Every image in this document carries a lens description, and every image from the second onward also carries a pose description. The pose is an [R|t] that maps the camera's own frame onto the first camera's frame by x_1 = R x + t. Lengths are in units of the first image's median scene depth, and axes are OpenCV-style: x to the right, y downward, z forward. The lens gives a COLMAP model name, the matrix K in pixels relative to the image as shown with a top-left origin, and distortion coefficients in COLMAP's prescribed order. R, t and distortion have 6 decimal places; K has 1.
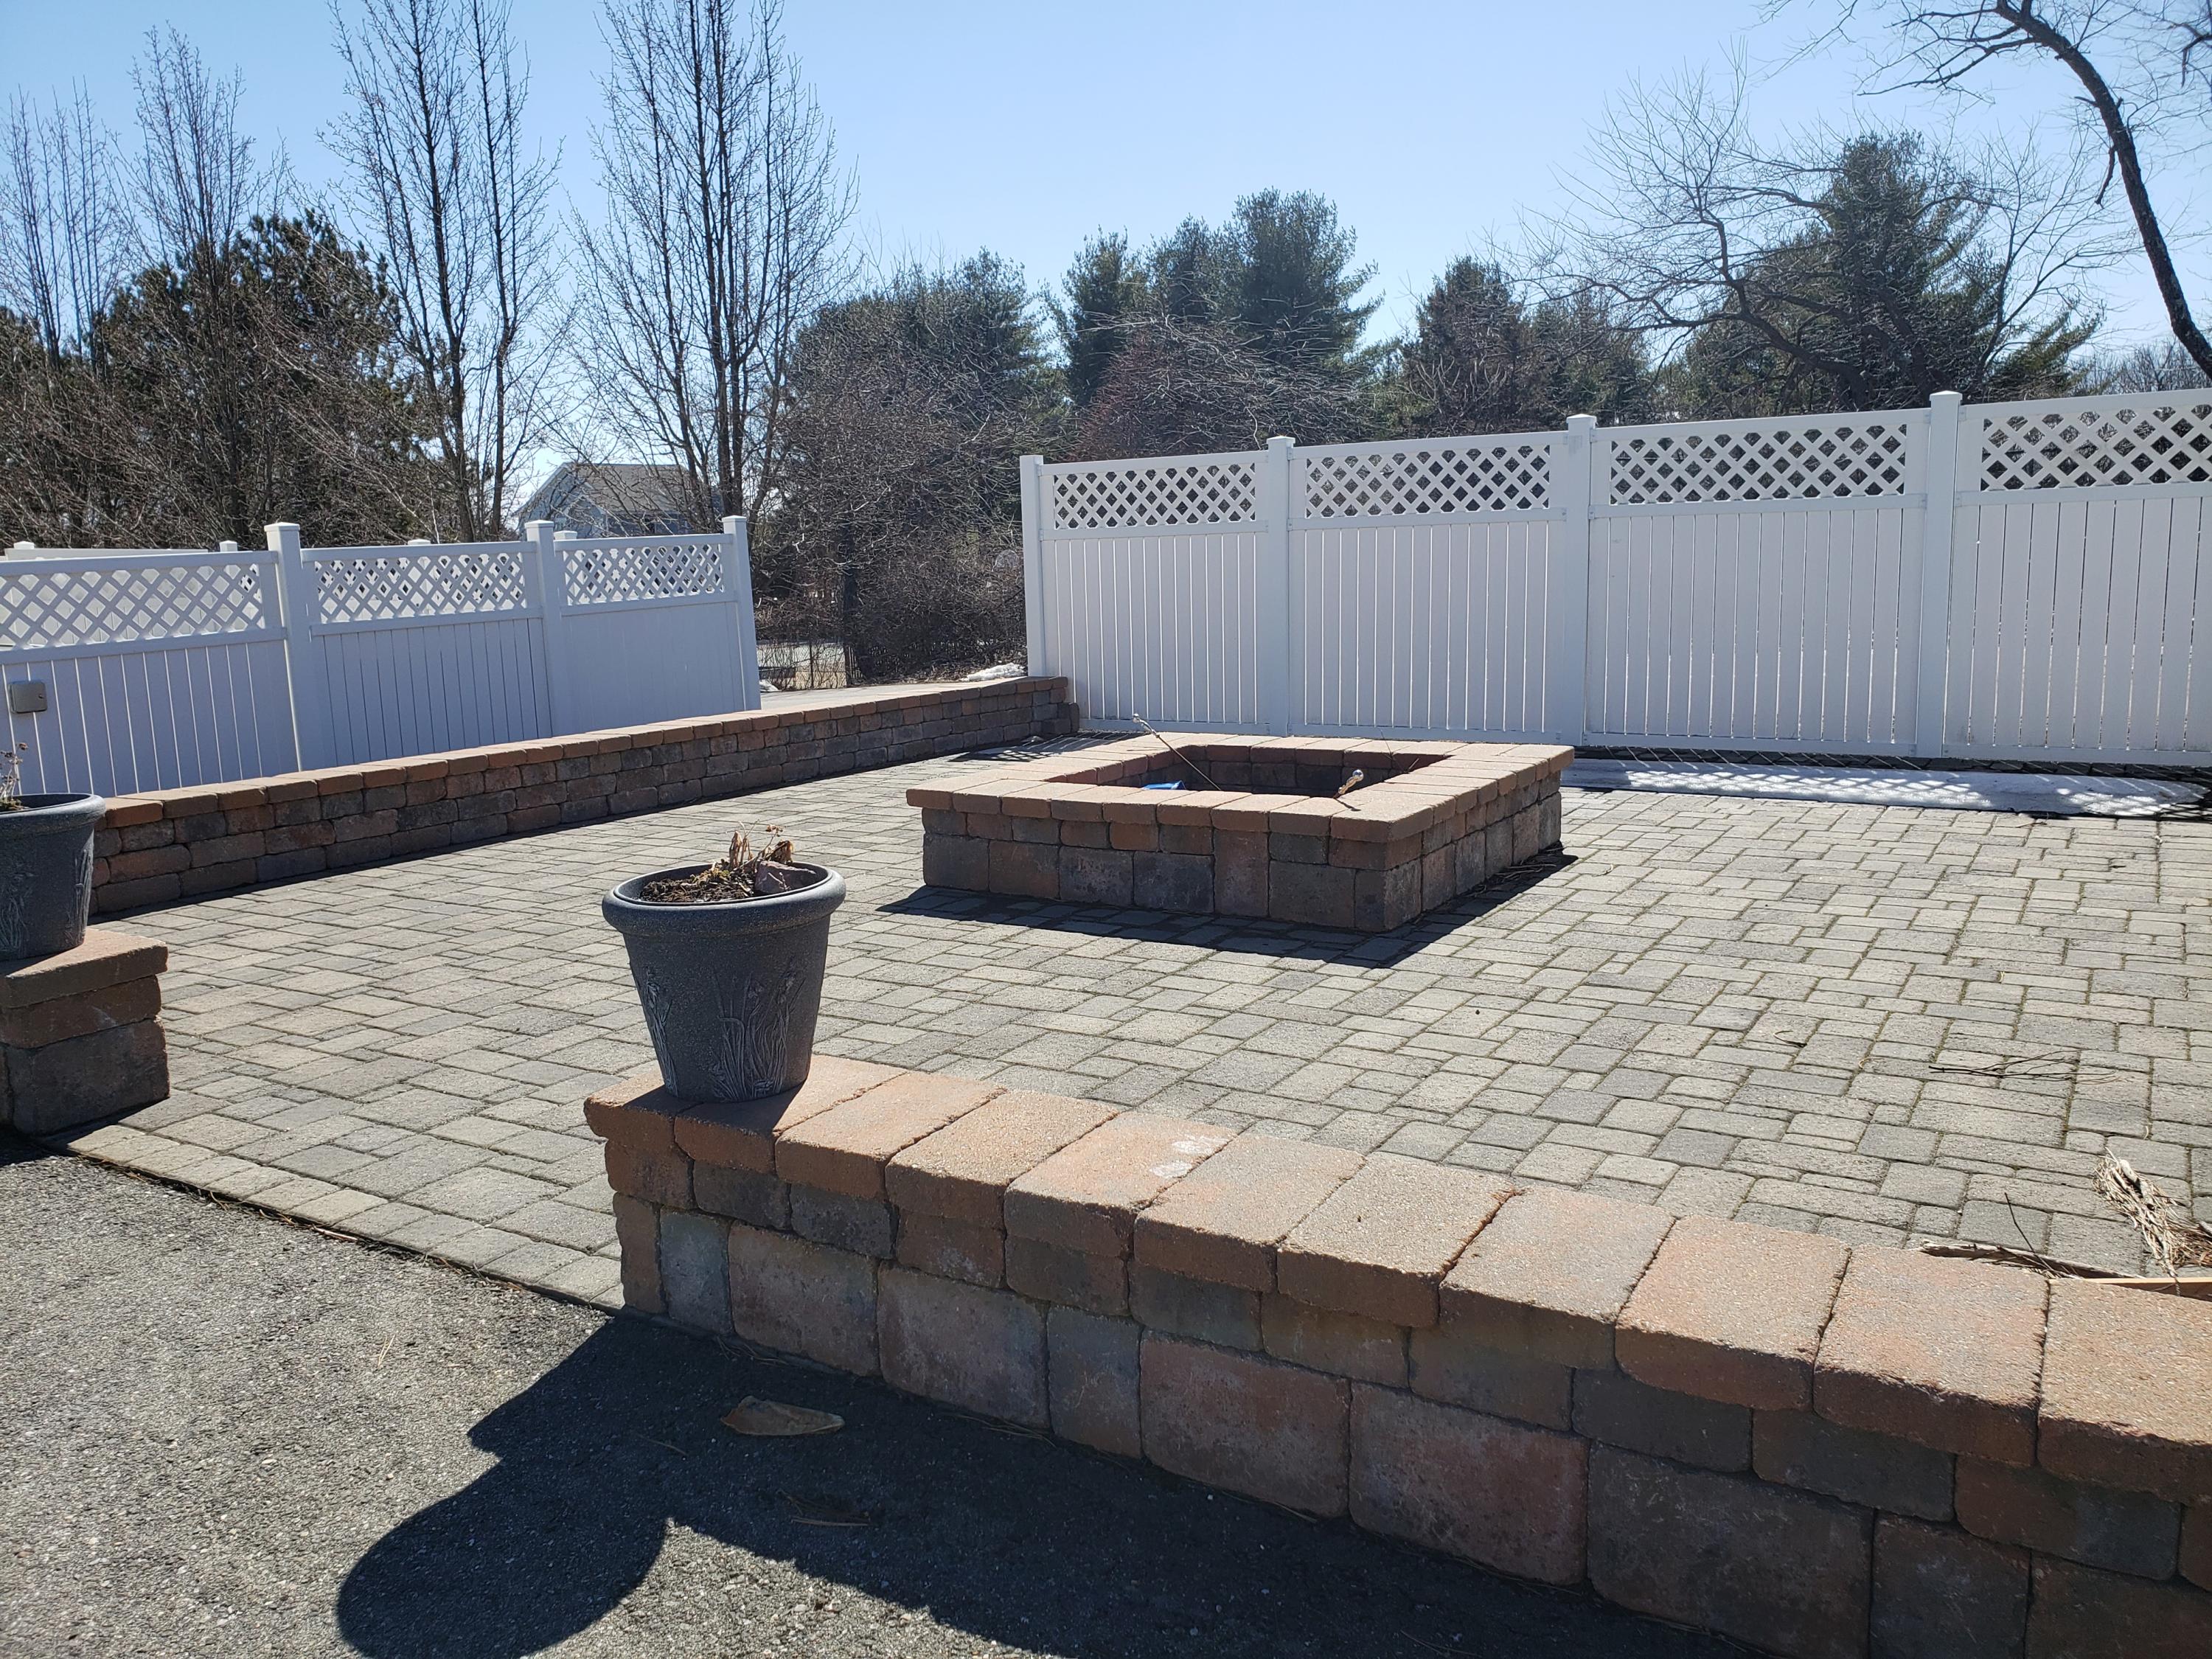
lens RADIAL K [[1717.5, 0, 1088.6], [0, 1717.5, 814.5], [0, 0, 1]] dist [0.078946, -0.000921]
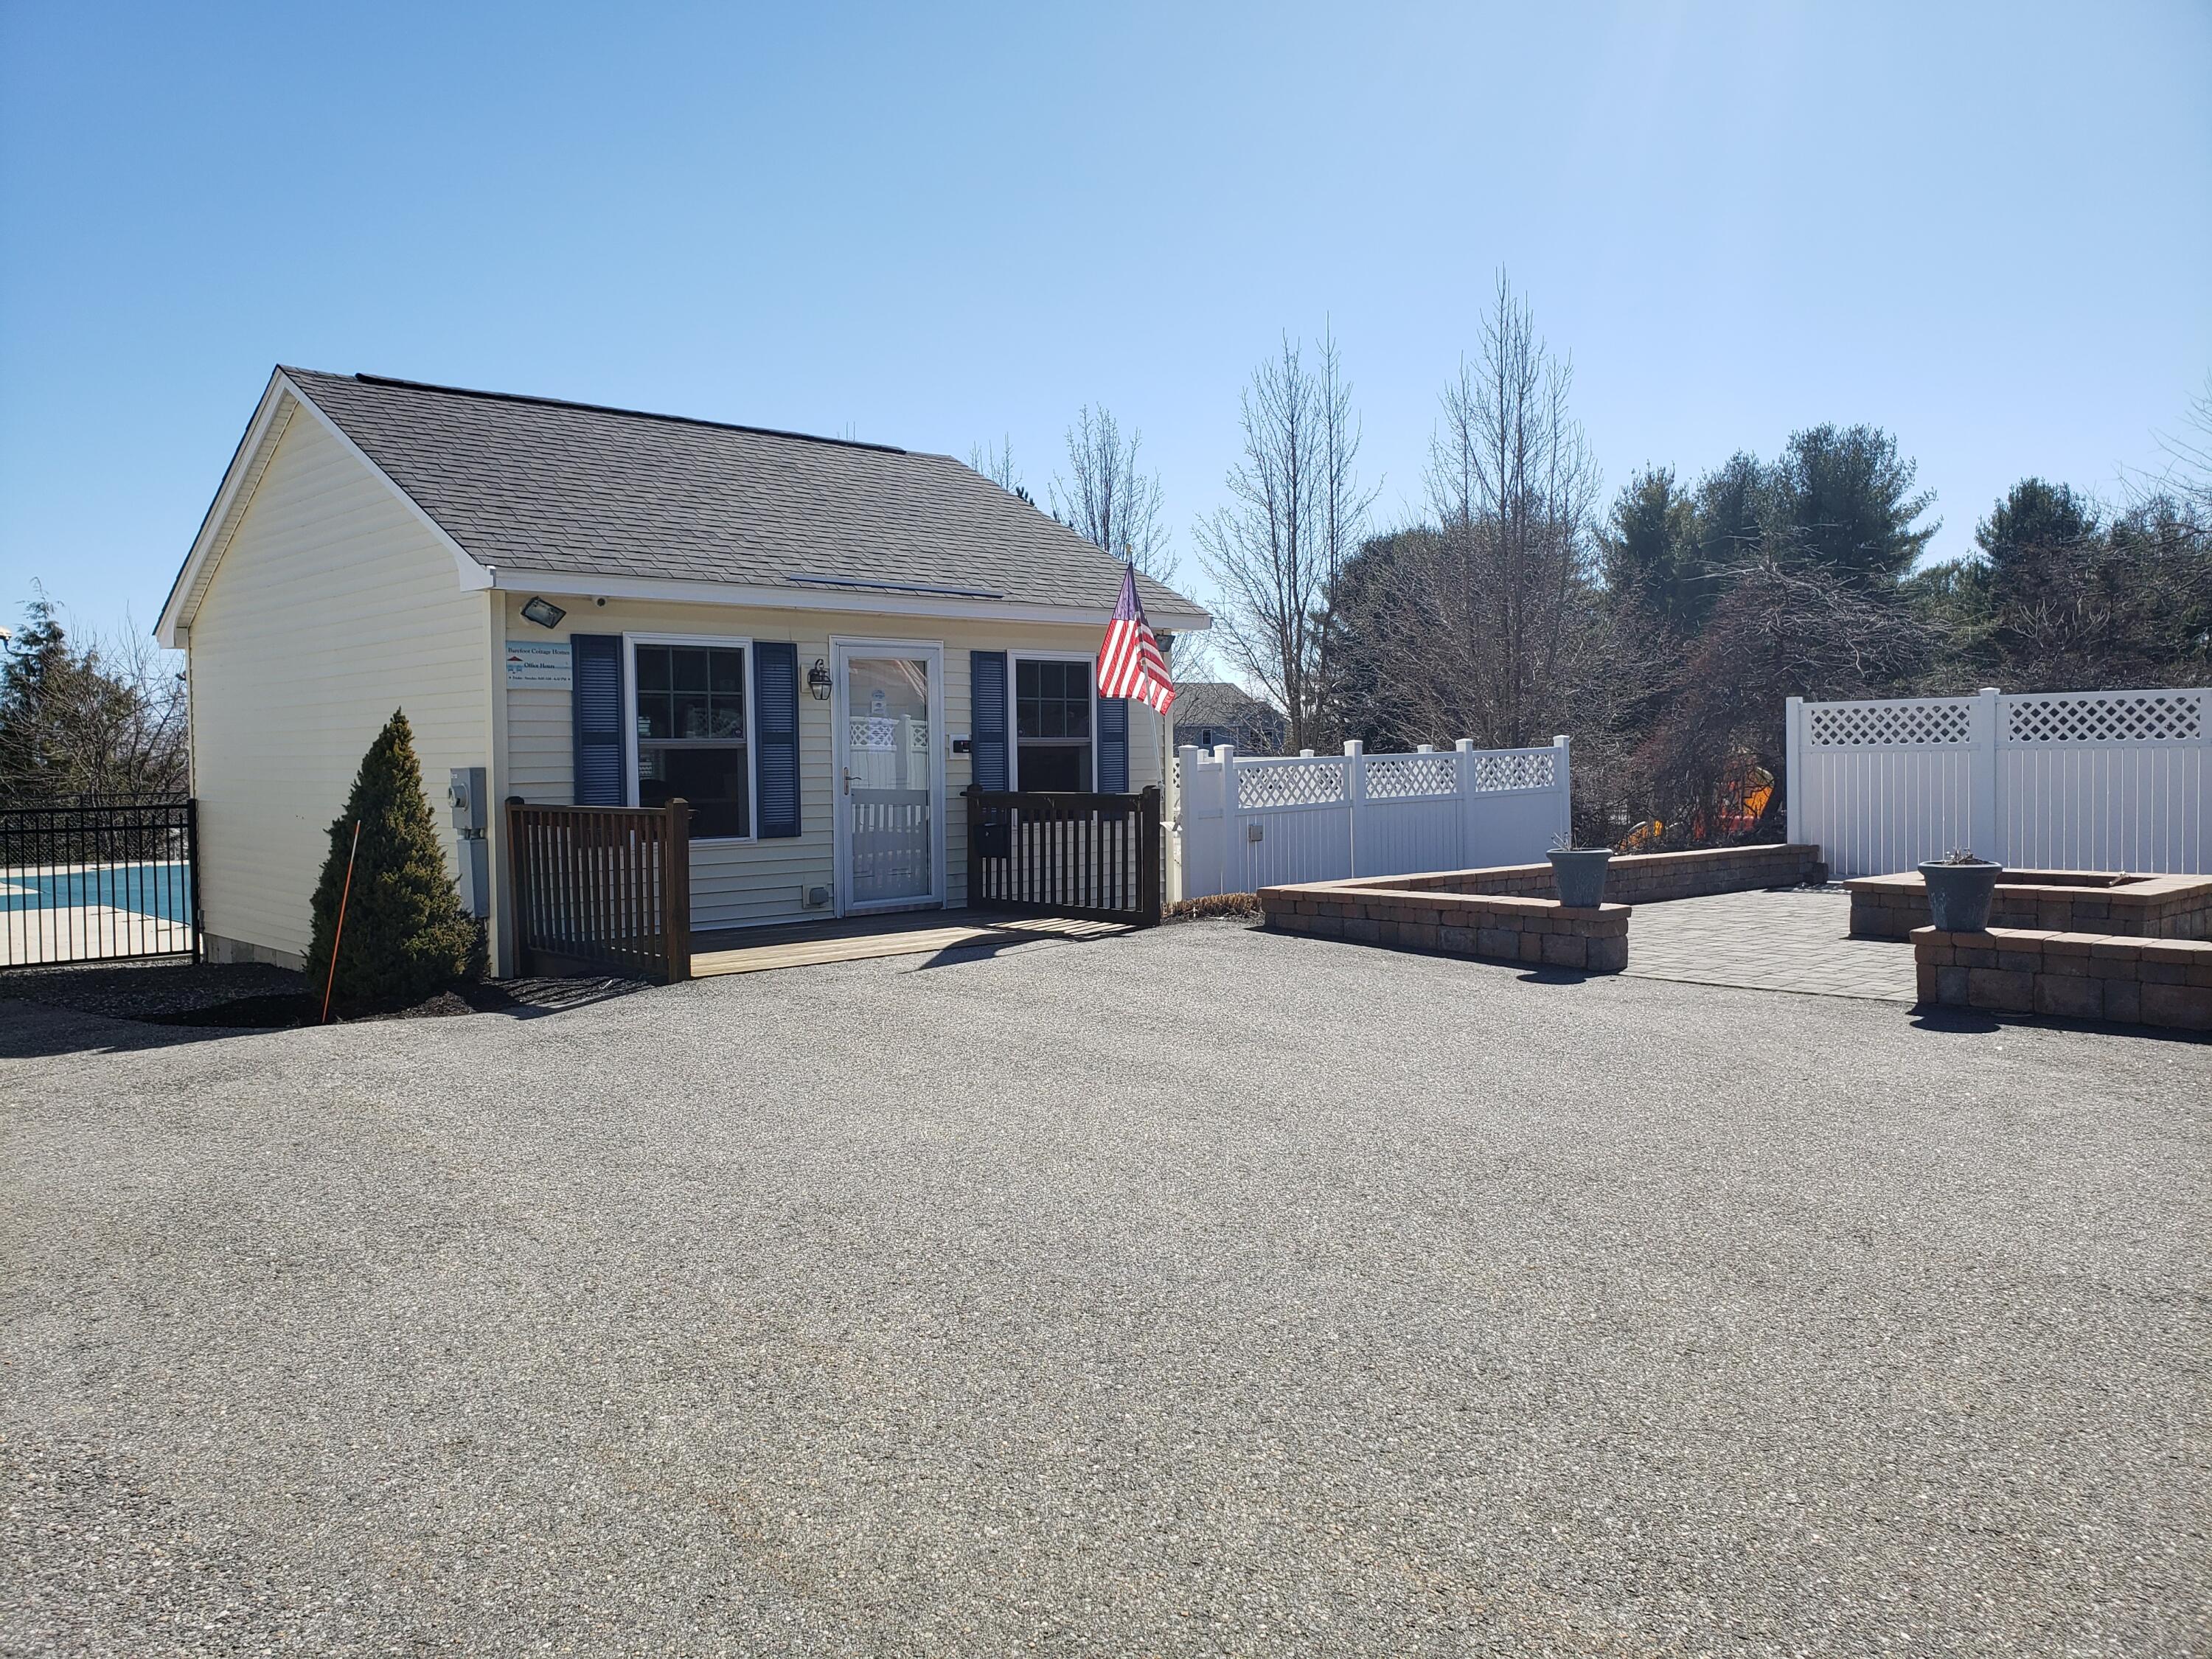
lens RADIAL K [[1788.1, 0, 1106.0], [0, 1788.1, 829.5], [0, 0, 1]] dist [0.059965, 0.001568]
pose [[0.969986, 0.026588, -0.241704, -0.045636], [-0.053591, 0.992938, -0.105842, 0.020327], [0.237183, 0.115619, 0.964560, -0.125514]]
